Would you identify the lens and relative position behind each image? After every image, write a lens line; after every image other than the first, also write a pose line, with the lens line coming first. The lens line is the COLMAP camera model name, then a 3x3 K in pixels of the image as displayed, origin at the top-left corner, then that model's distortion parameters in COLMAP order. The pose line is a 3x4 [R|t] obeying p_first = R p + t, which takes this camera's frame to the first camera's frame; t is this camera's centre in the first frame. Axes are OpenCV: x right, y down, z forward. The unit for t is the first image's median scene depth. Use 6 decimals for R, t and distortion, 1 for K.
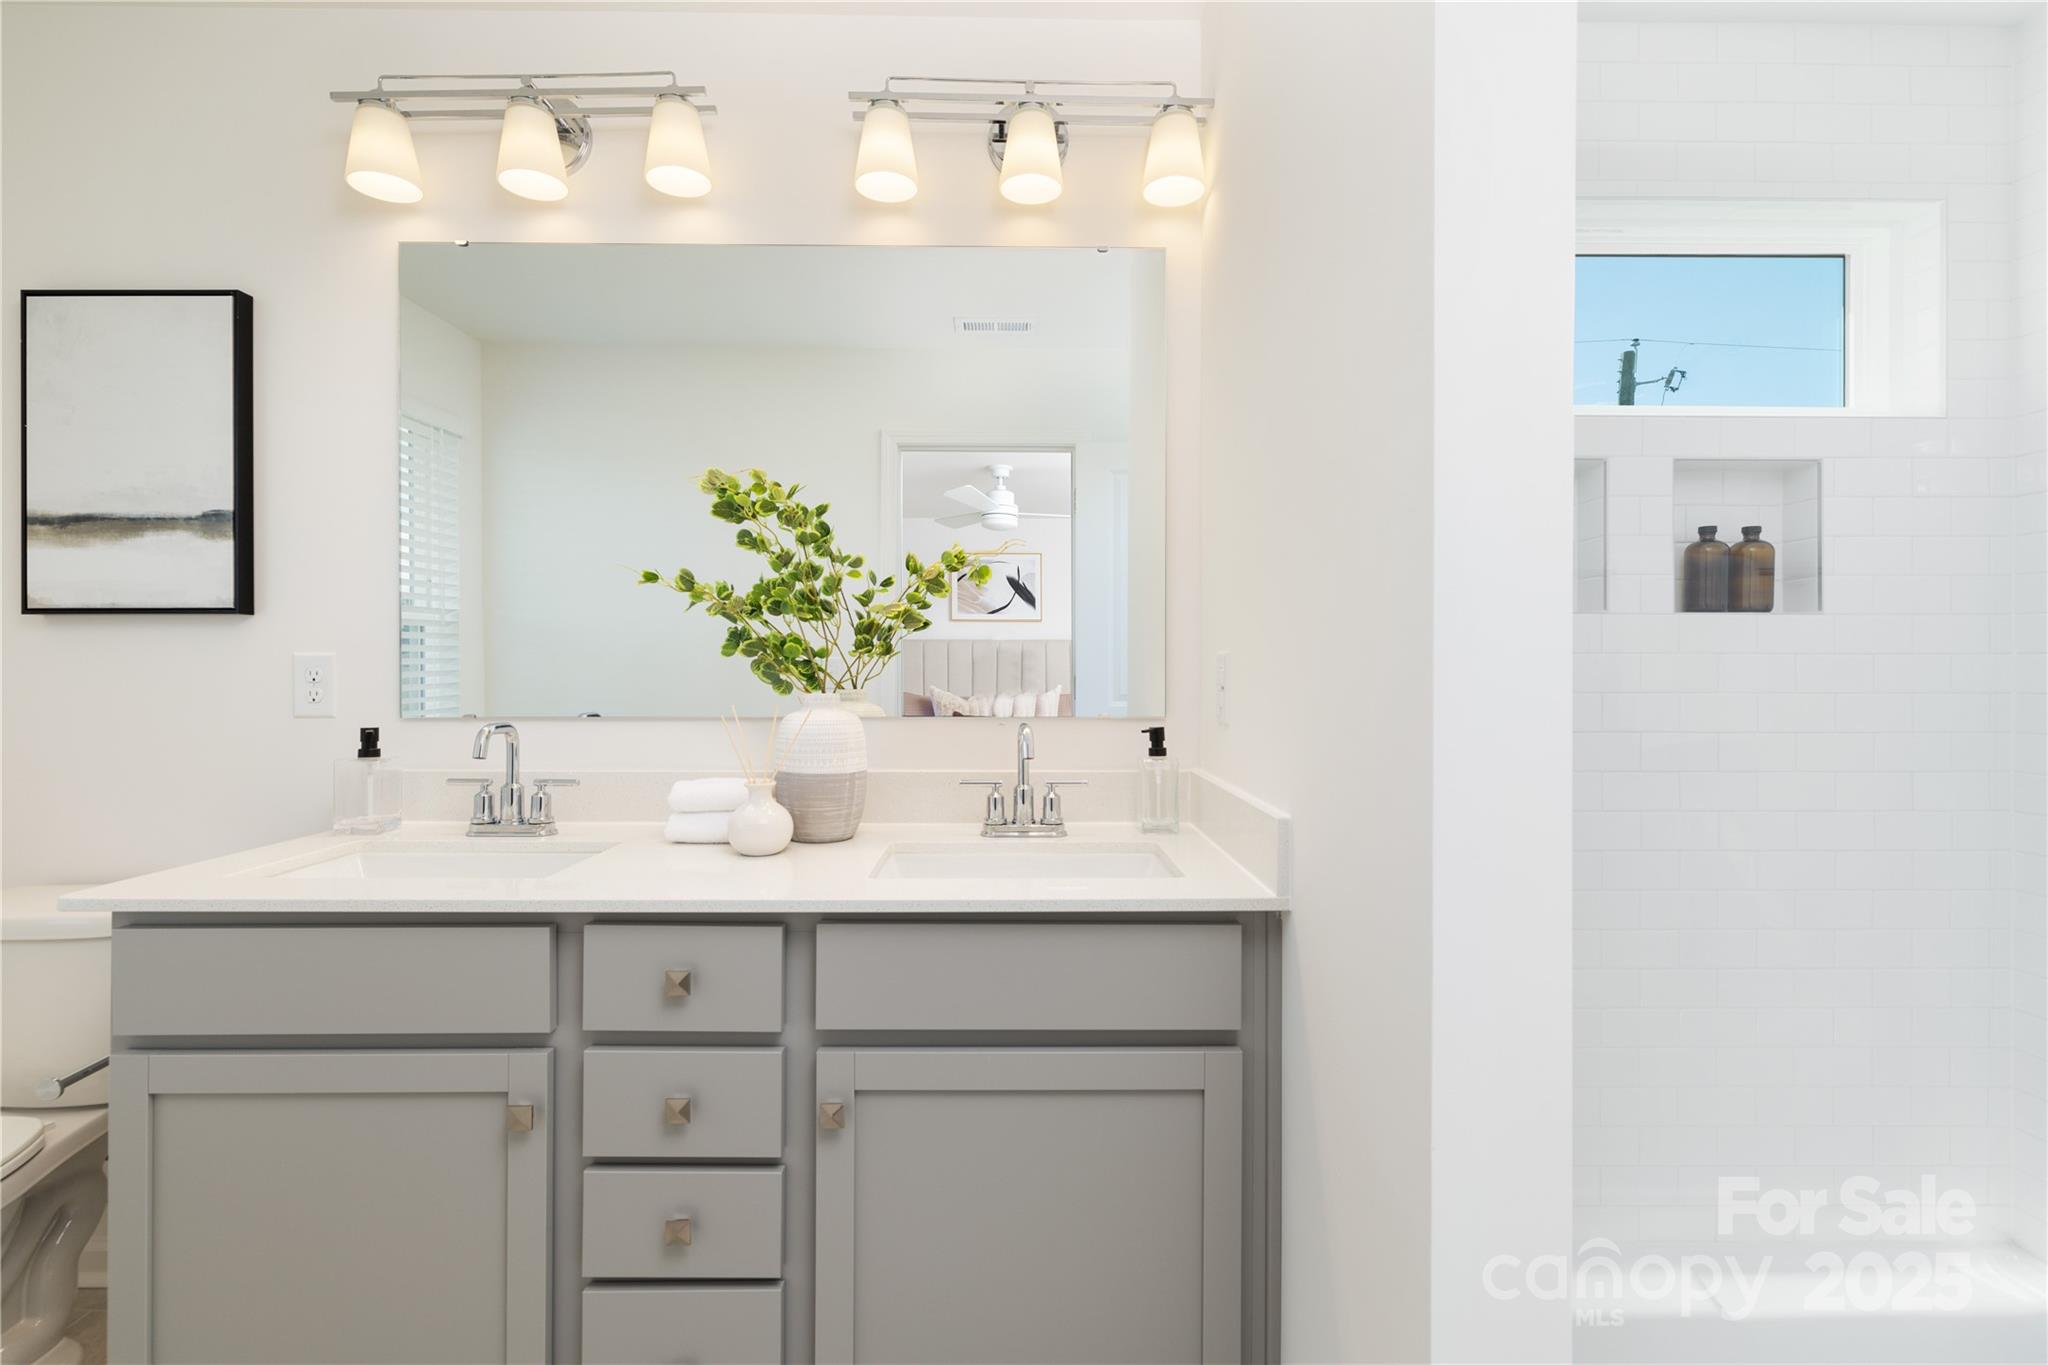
lens RADIAL K [[921.3, 0, 1024.5], [0, 921.3, 670.5], [0, 0, 1]] dist [0.003095, 0.000227]
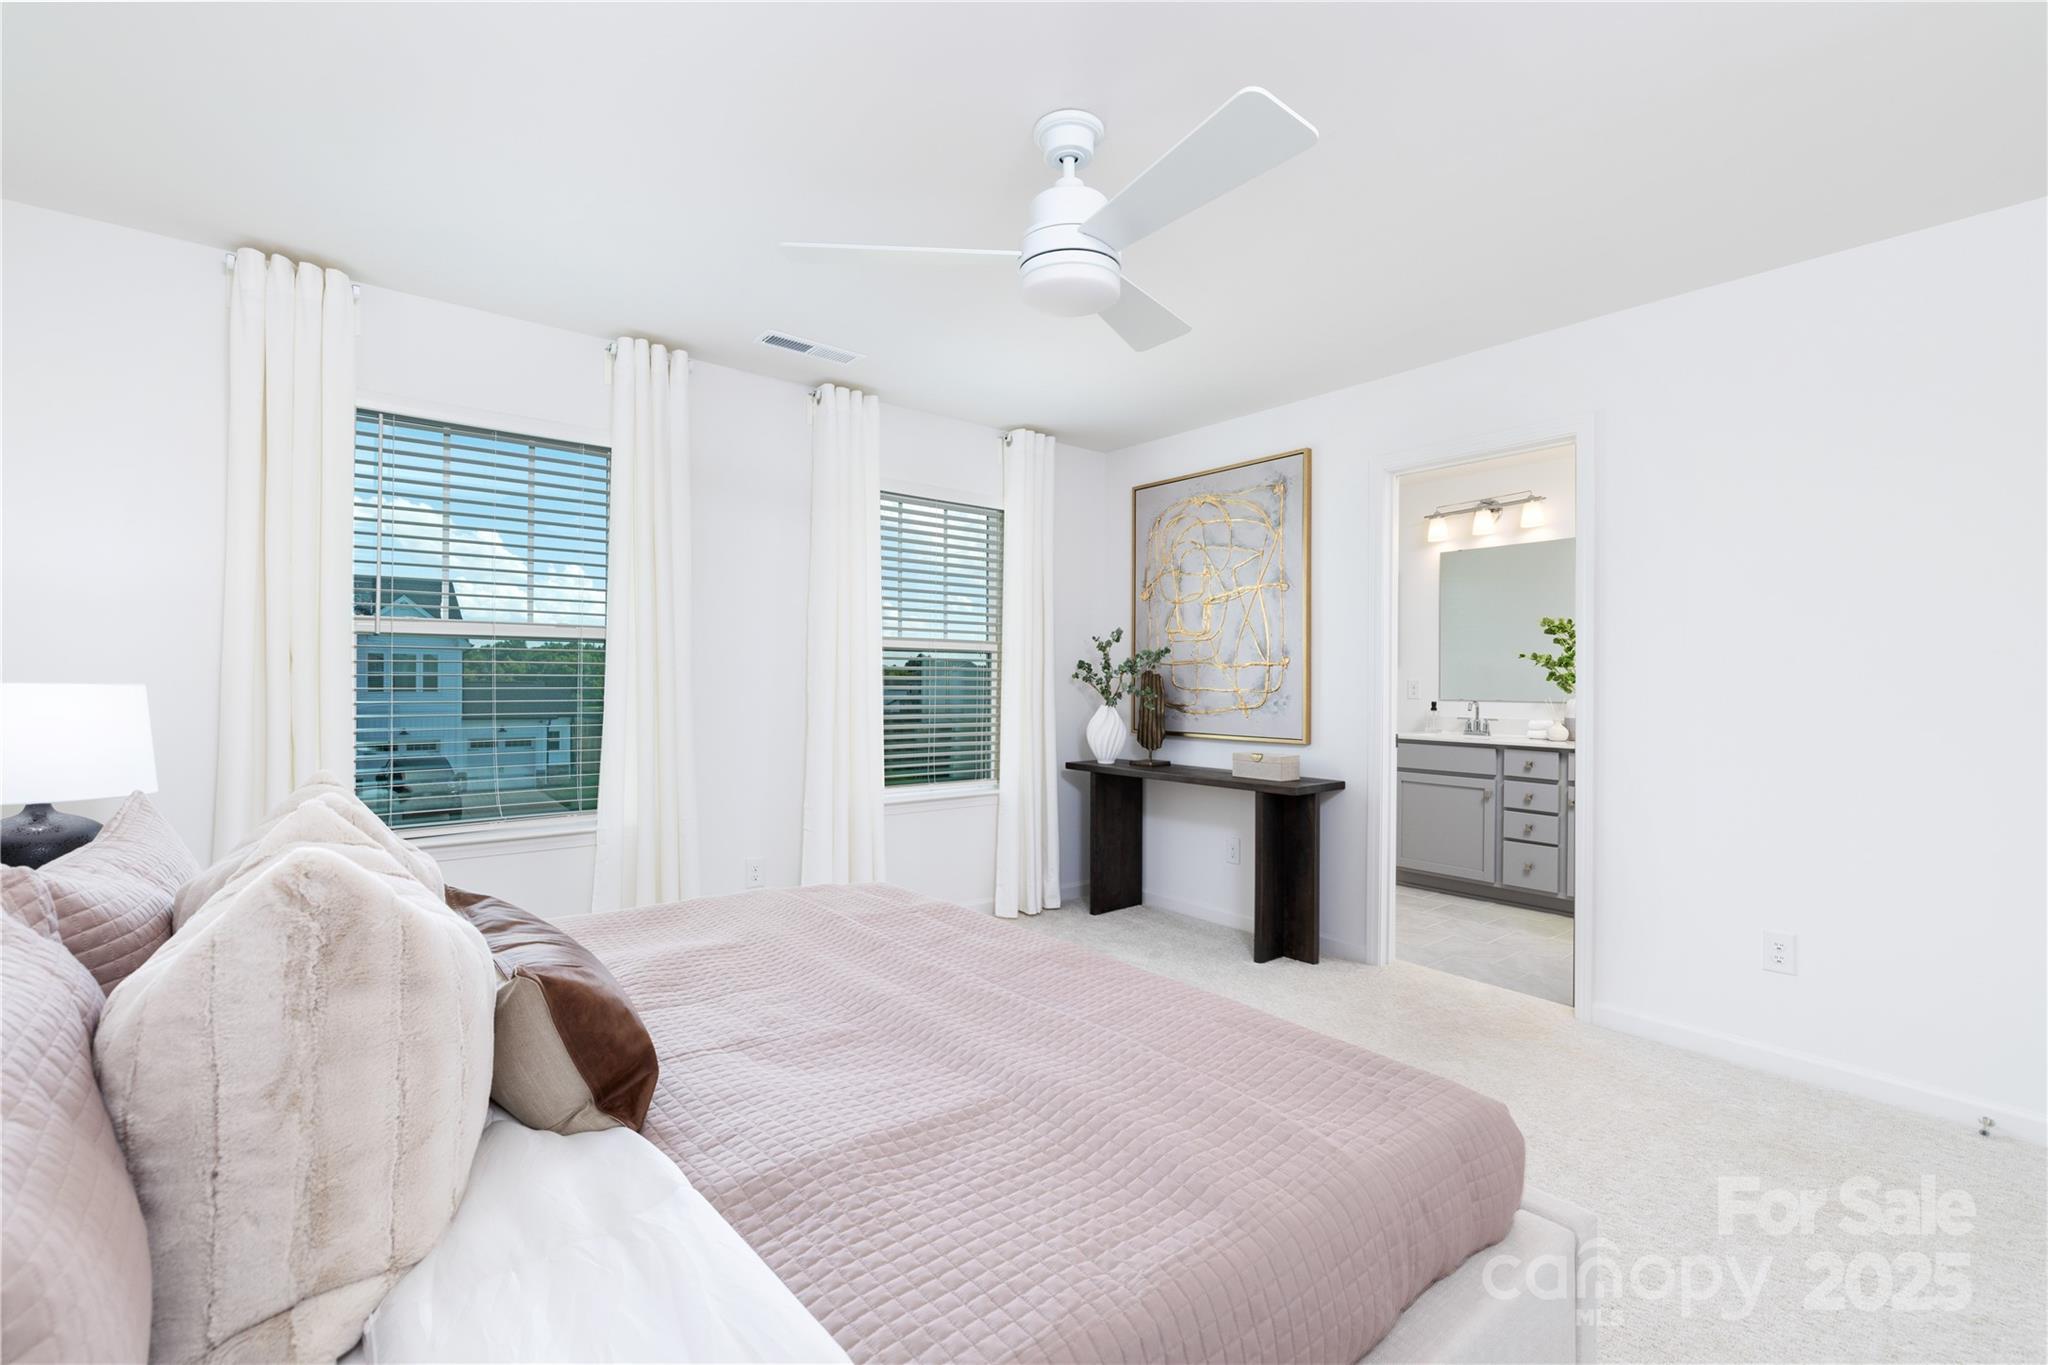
lens RADIAL K [[921.3, 0, 1020.4], [0, 921.3, 683.3], [0, 0, 1]] dist [0.003095, 0.000227]
pose [[0.637750, 0.002078, -0.770241, 0.925372], [-0.006550, 0.999975, -0.002726, 0.012033], [0.770216, 0.006784, 0.637747, -2.322031]]
